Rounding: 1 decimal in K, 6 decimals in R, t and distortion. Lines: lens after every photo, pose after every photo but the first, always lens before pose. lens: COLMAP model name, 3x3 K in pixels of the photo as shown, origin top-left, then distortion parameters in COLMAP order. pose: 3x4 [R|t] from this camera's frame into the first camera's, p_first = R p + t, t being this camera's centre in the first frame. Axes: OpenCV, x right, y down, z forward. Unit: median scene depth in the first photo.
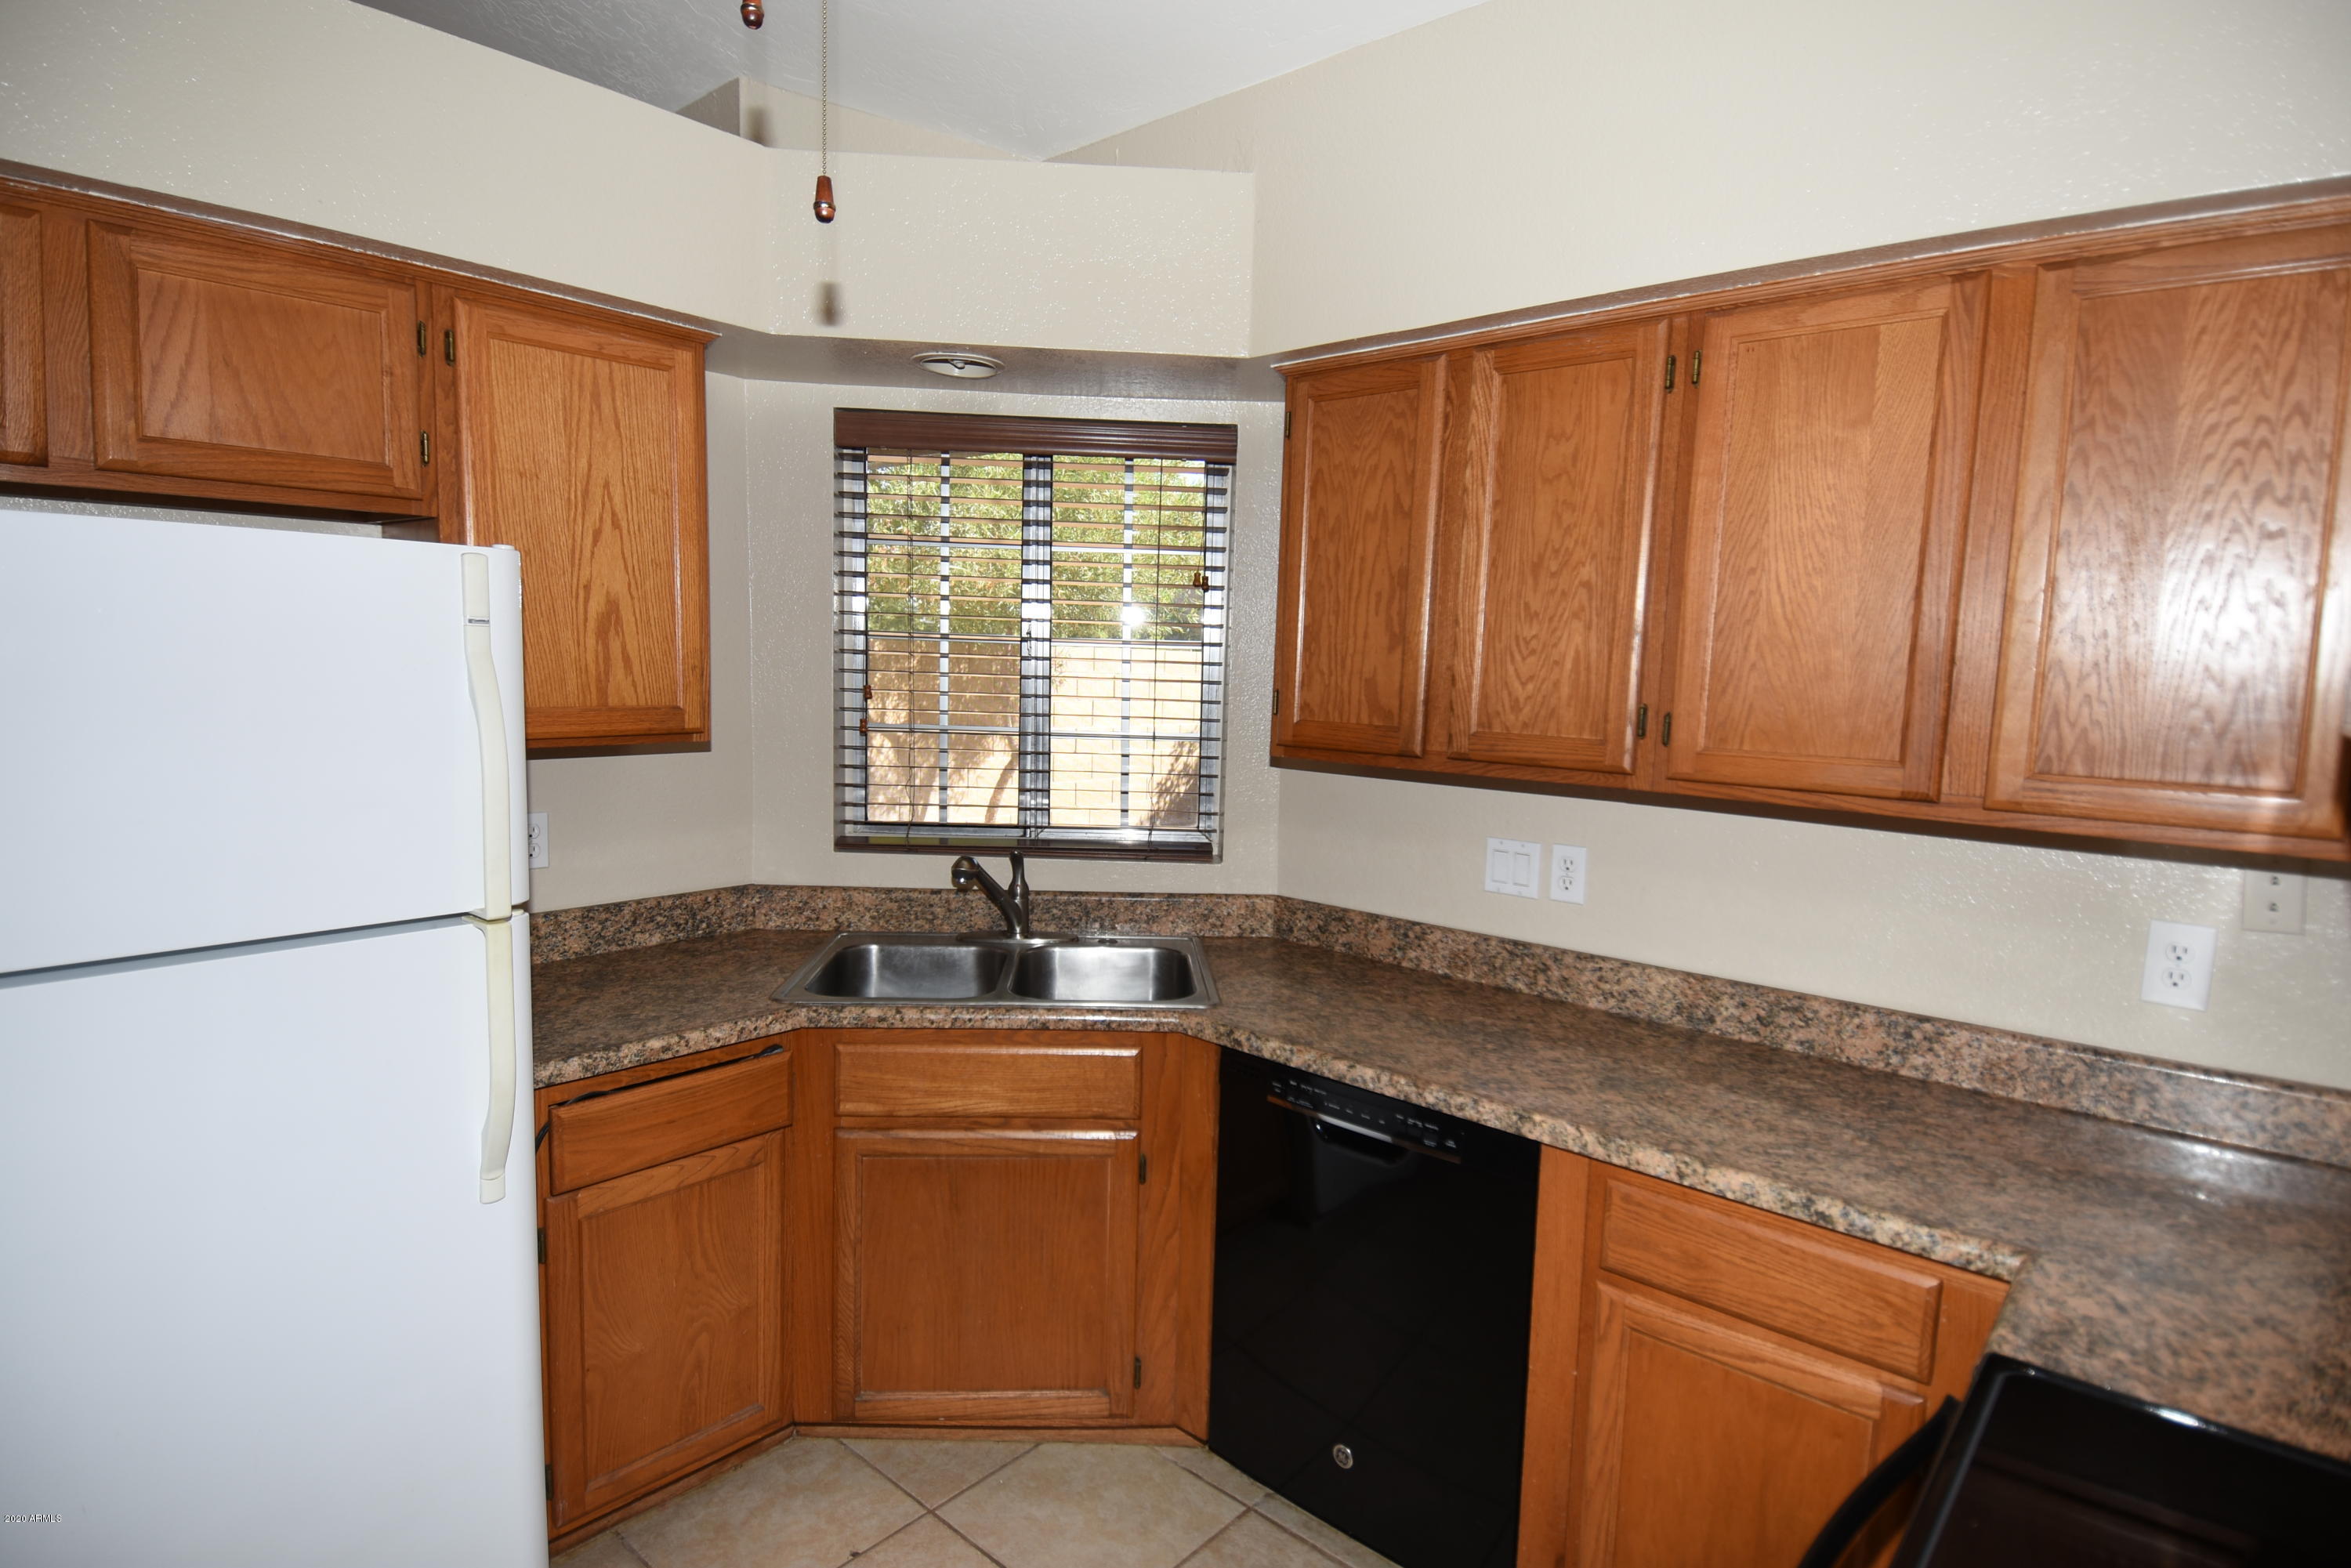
lens RADIAL K [[1213.1, 0, 1176.9], [0, 1213.1, 791.8], [0, 0, 1]] dist [0.053643, -0.056847]
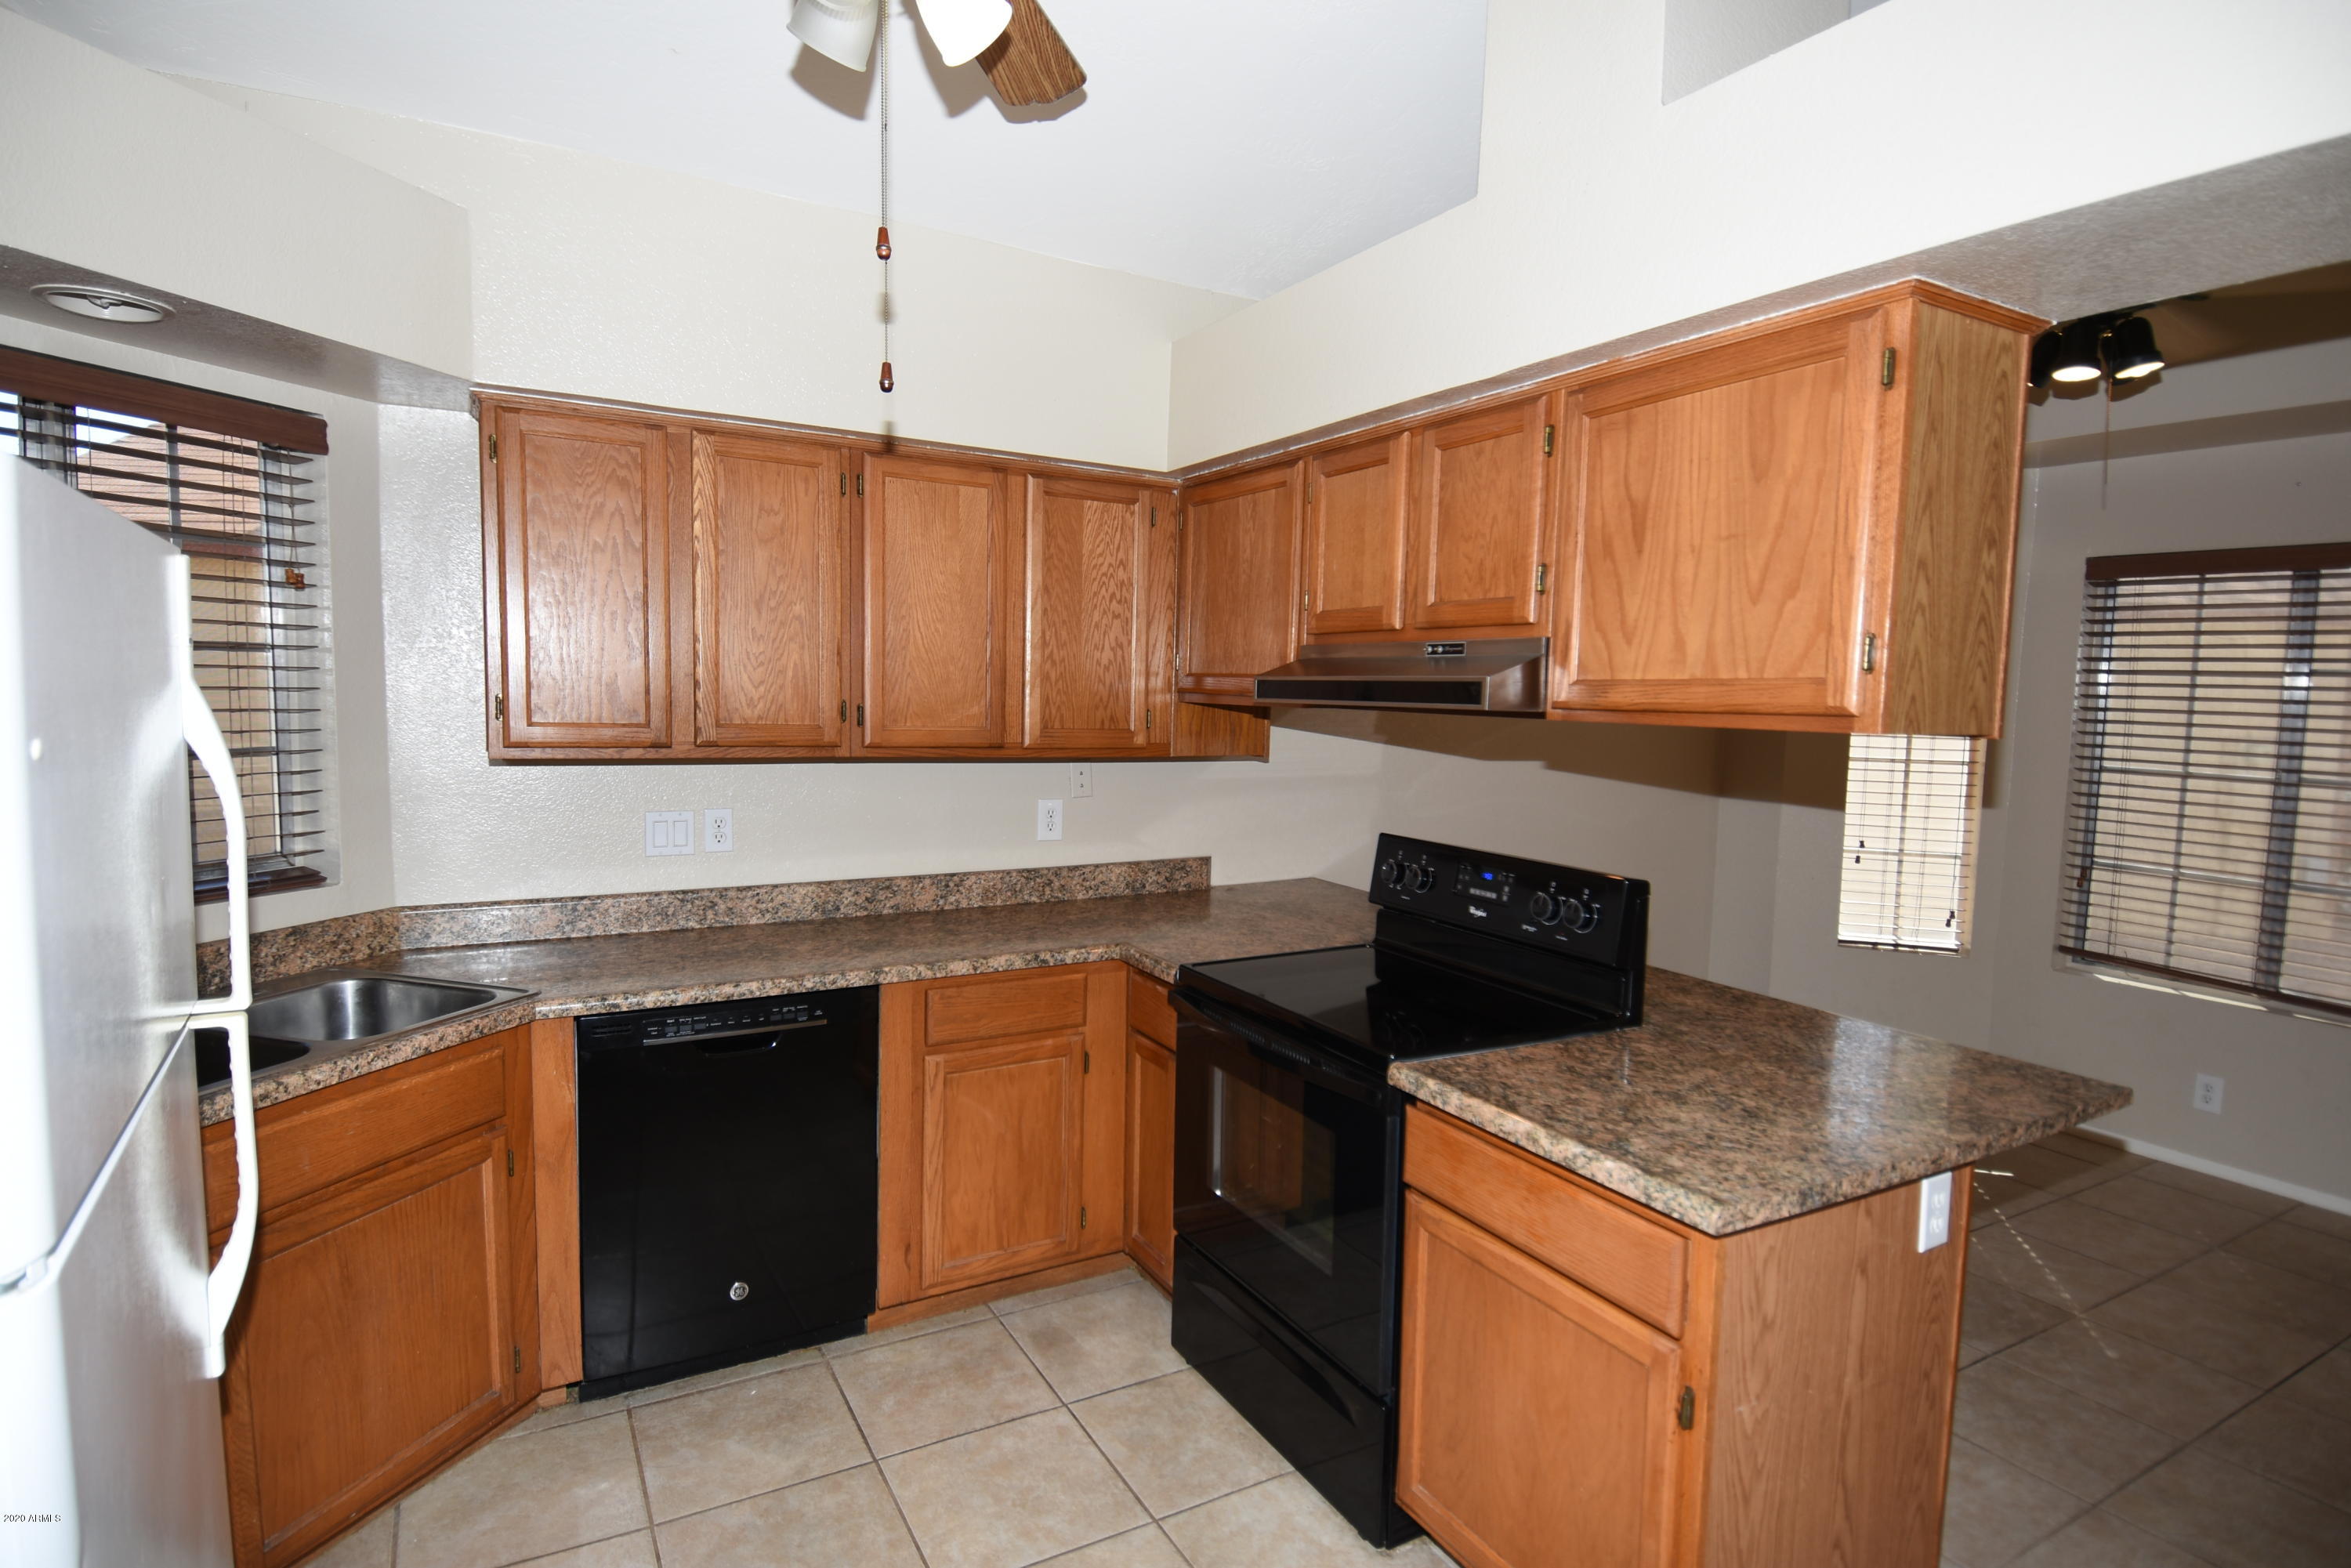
lens RADIAL K [[1213.1, 0, 1176.9], [0, 1213.1, 791.8], [0, 0, 1]] dist [0.053643, -0.056847]
pose [[0.325289, -0.102007, 0.940097, -0.885466], [0.089547, 0.993020, 0.076765, -0.036194], [-0.941365, 0.059212, 0.332153, 0.112998]]
